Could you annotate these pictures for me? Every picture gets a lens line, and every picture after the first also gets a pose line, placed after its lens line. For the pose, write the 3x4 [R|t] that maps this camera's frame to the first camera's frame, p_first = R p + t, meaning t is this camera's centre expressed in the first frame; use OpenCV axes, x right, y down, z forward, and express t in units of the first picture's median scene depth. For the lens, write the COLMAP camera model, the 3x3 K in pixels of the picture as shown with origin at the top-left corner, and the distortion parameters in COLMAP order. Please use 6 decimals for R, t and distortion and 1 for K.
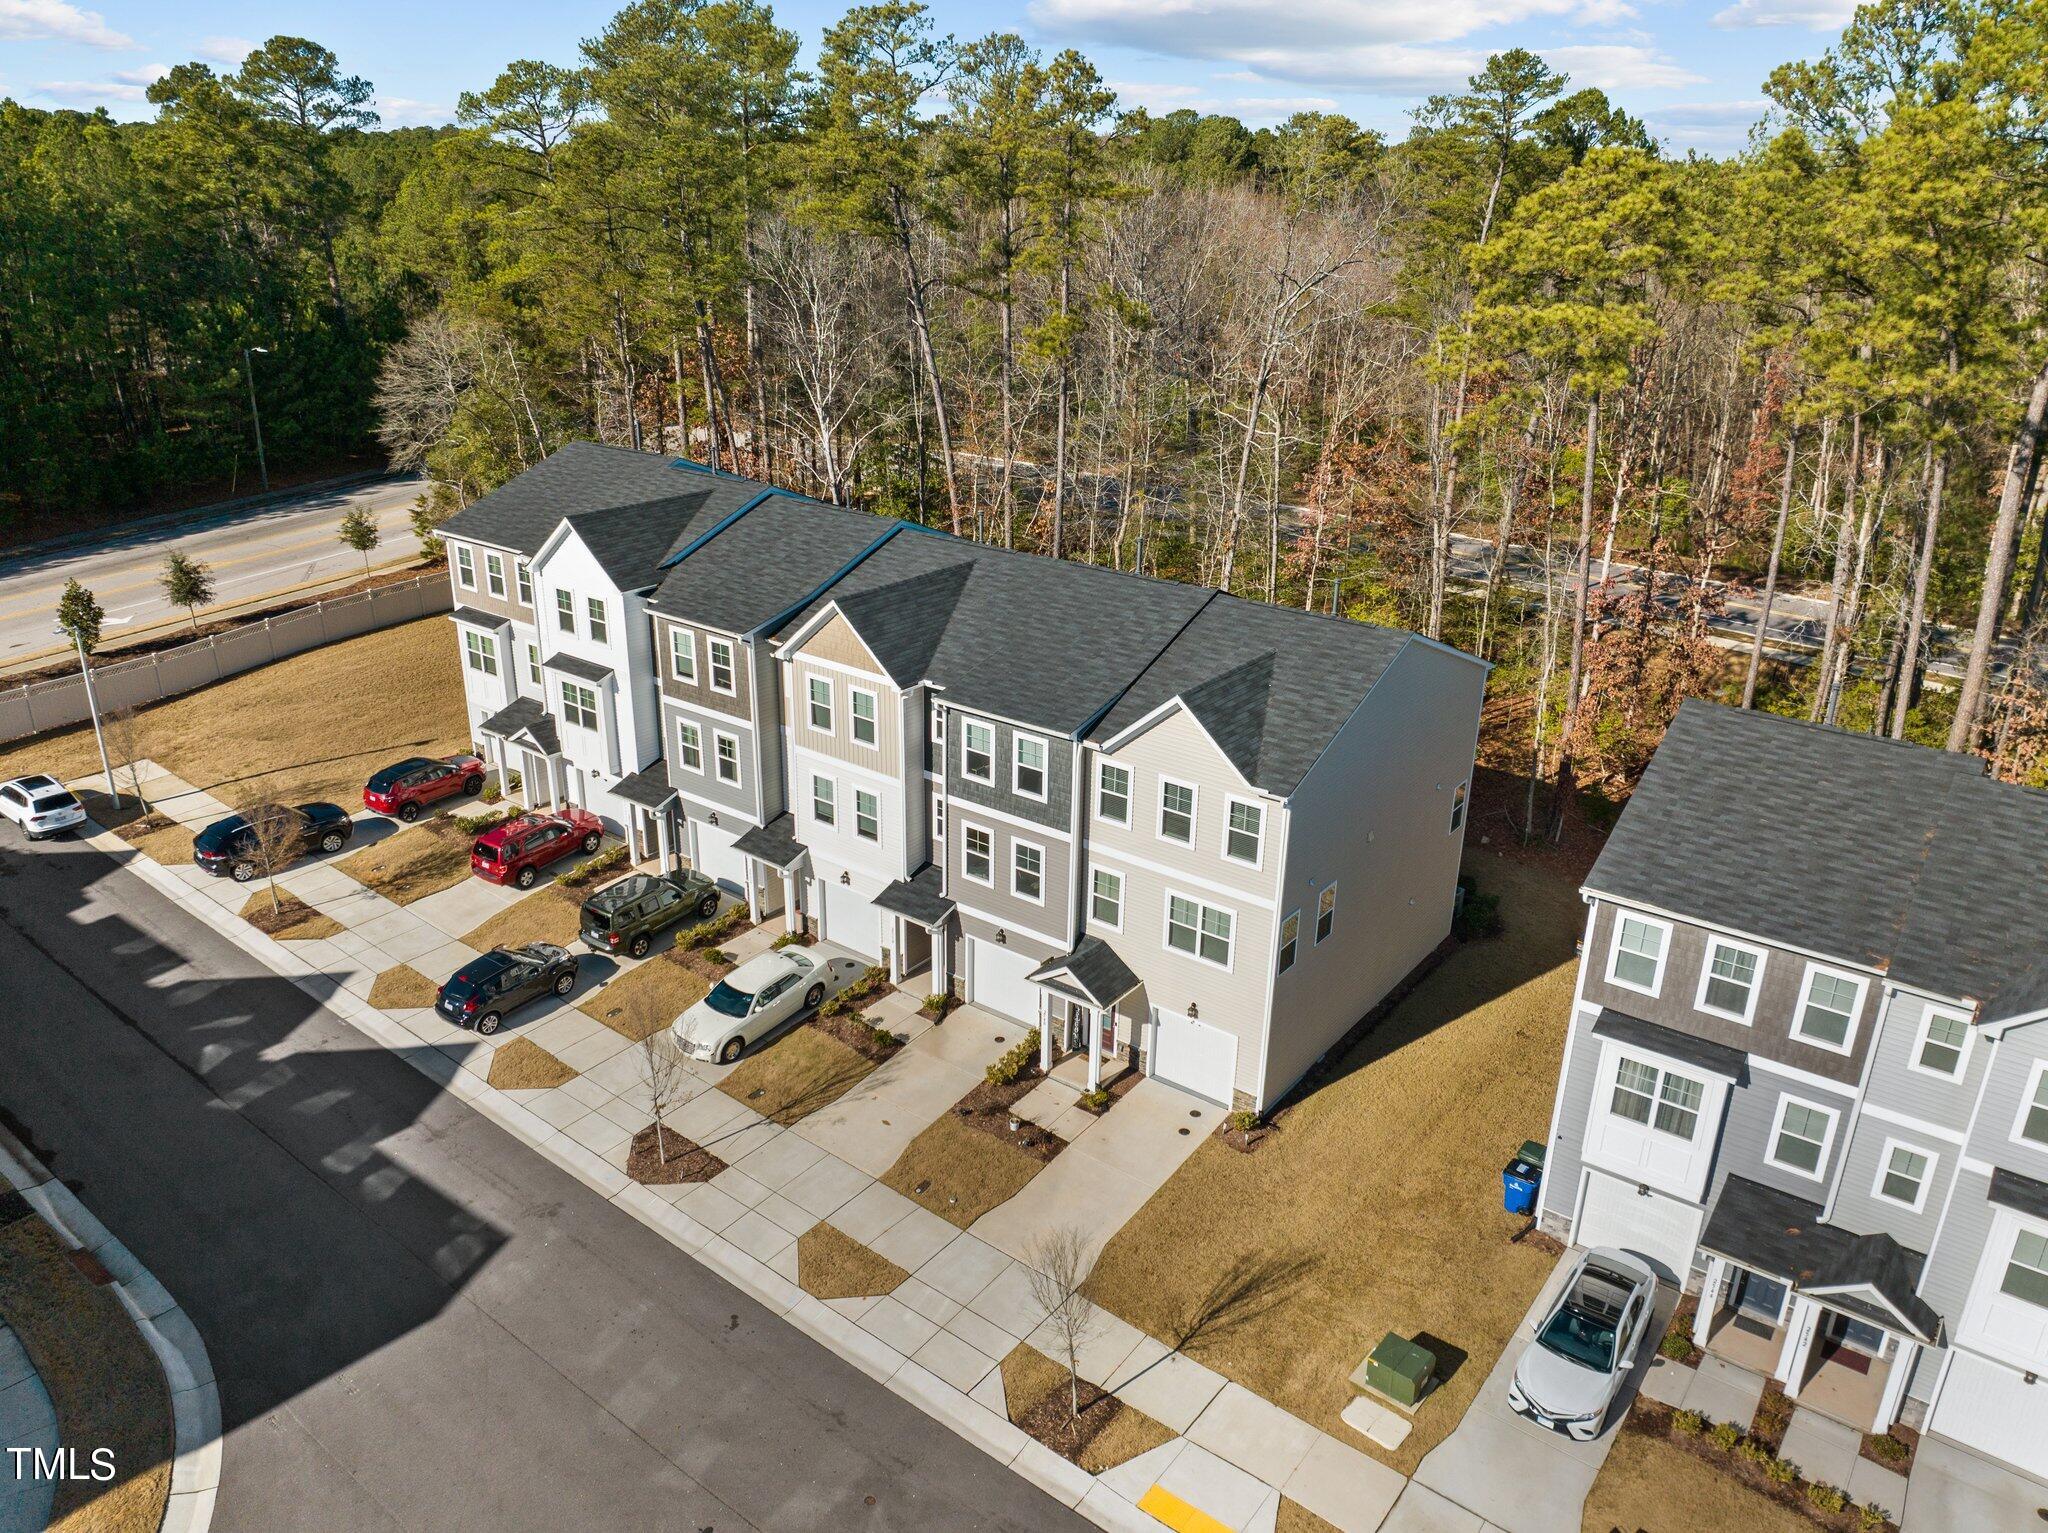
lens RADIAL K [[1446.4, 0, 1024.0], [0, 1446.4, 766.5], [0, 0, 1]] dist [-0.013541, -0.003179]
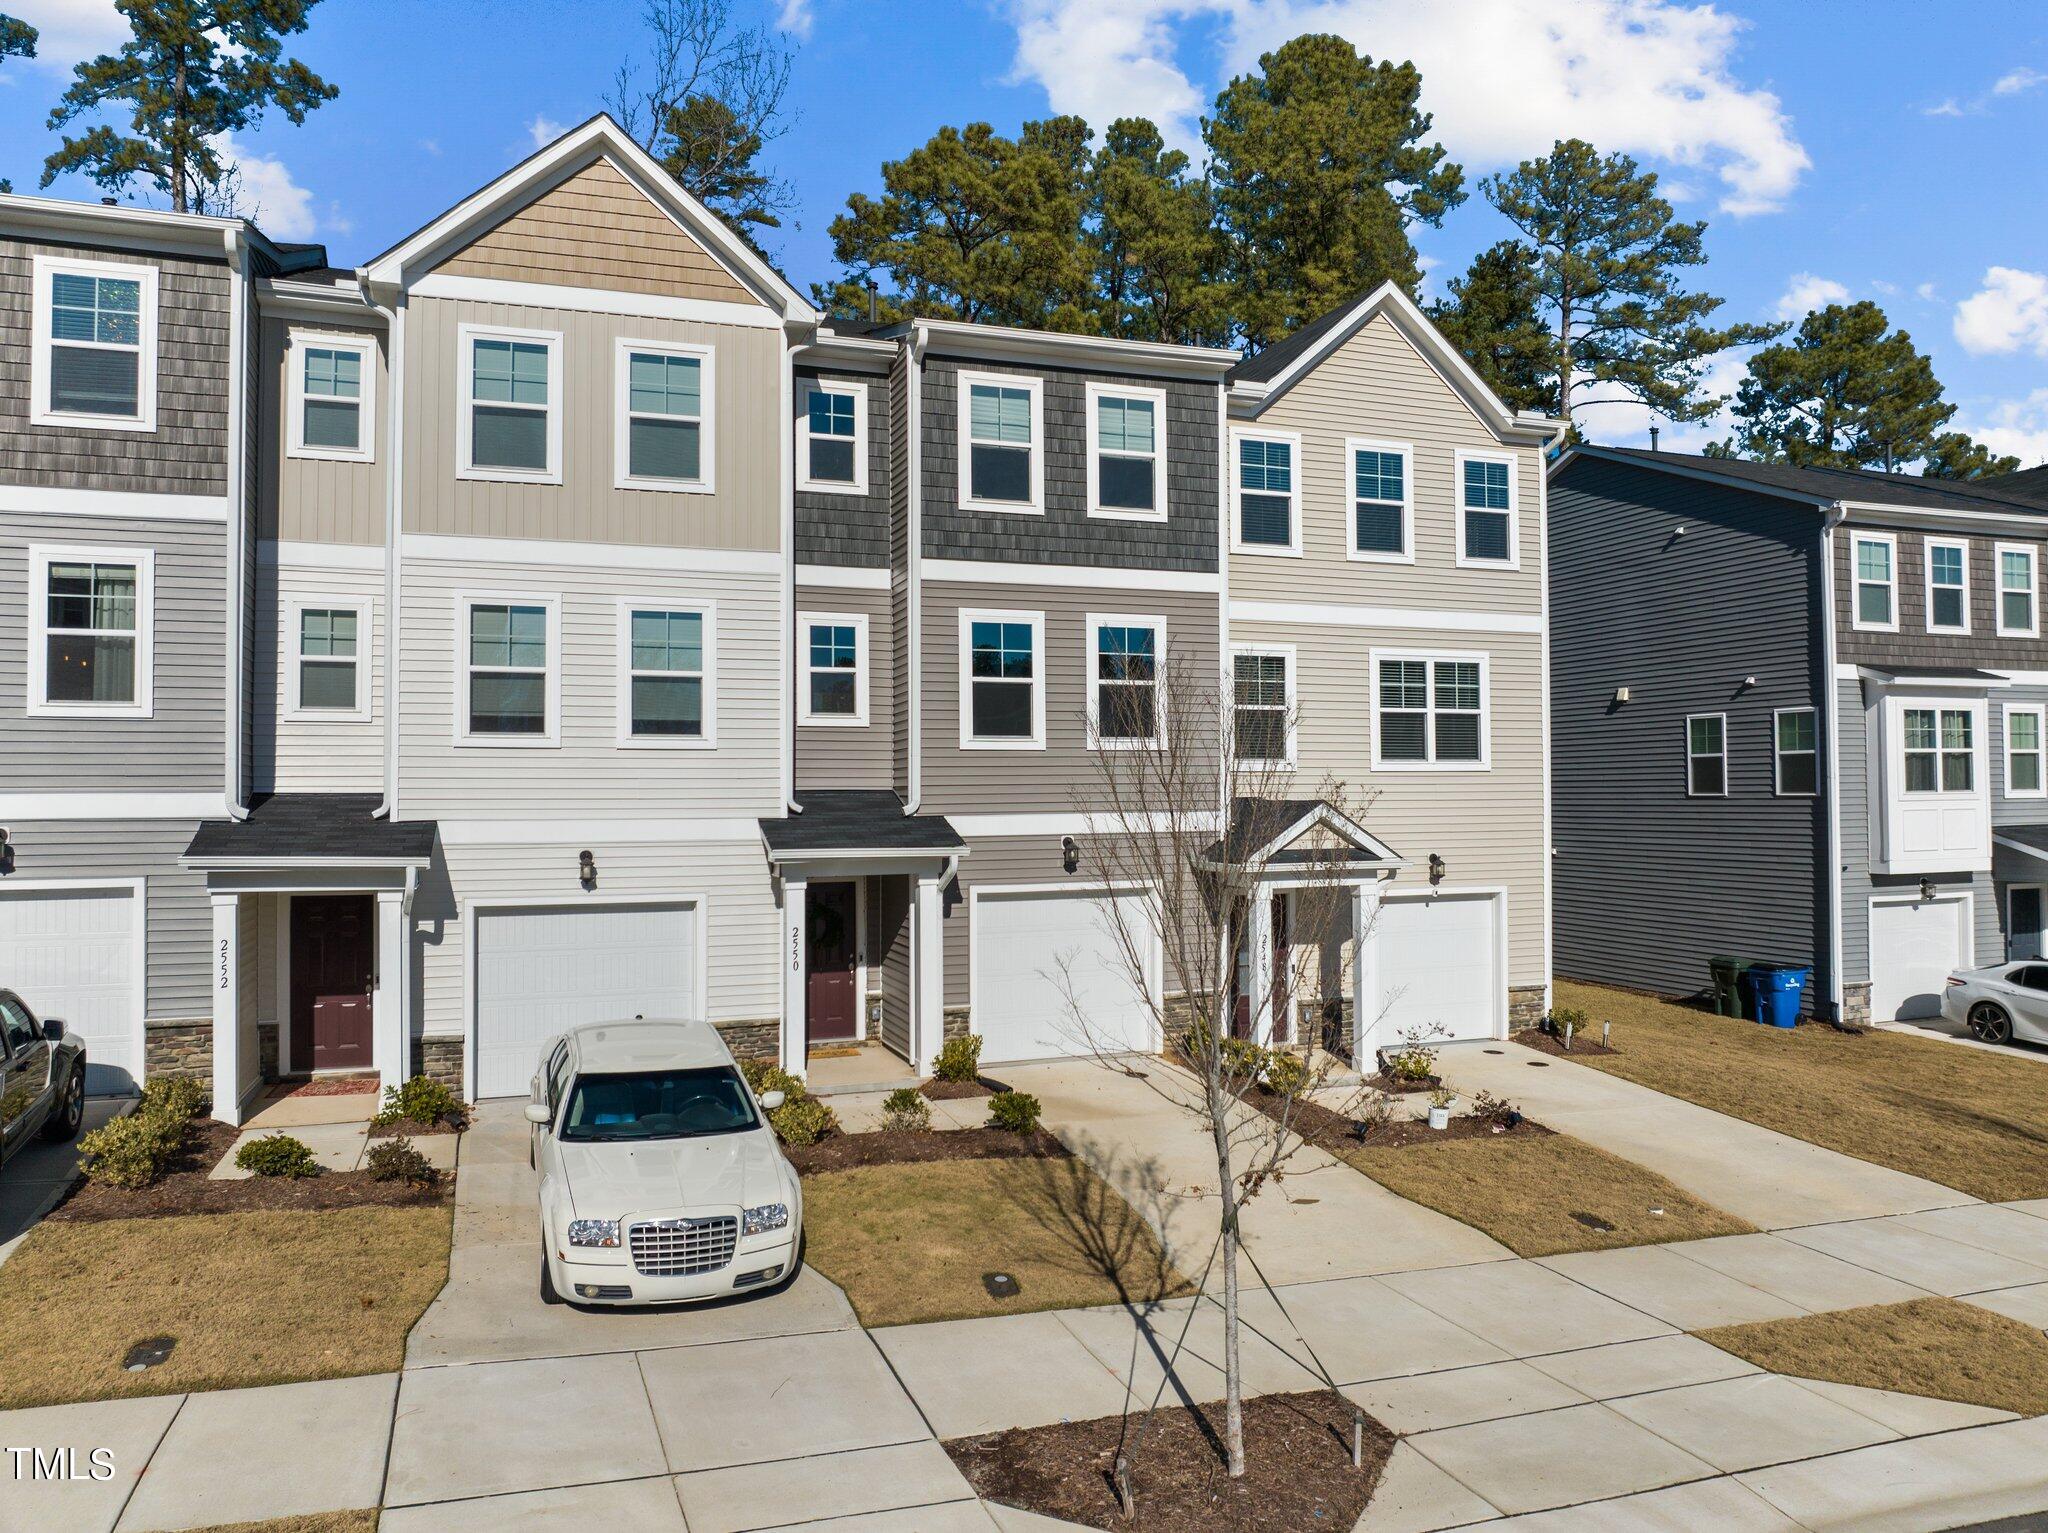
lens RADIAL K [[1442.4, 0, 1024.0], [0, 1442.4, 766.5], [0, 0, 1]] dist [-0.036935, -0.002550]
pose [[0.539261, 0.003444, 0.842132, -0.419060], [0.327118, 0.920611, -0.213235, 0.188085], [-0.776010, 0.390466, 0.495323, 0.784747]]
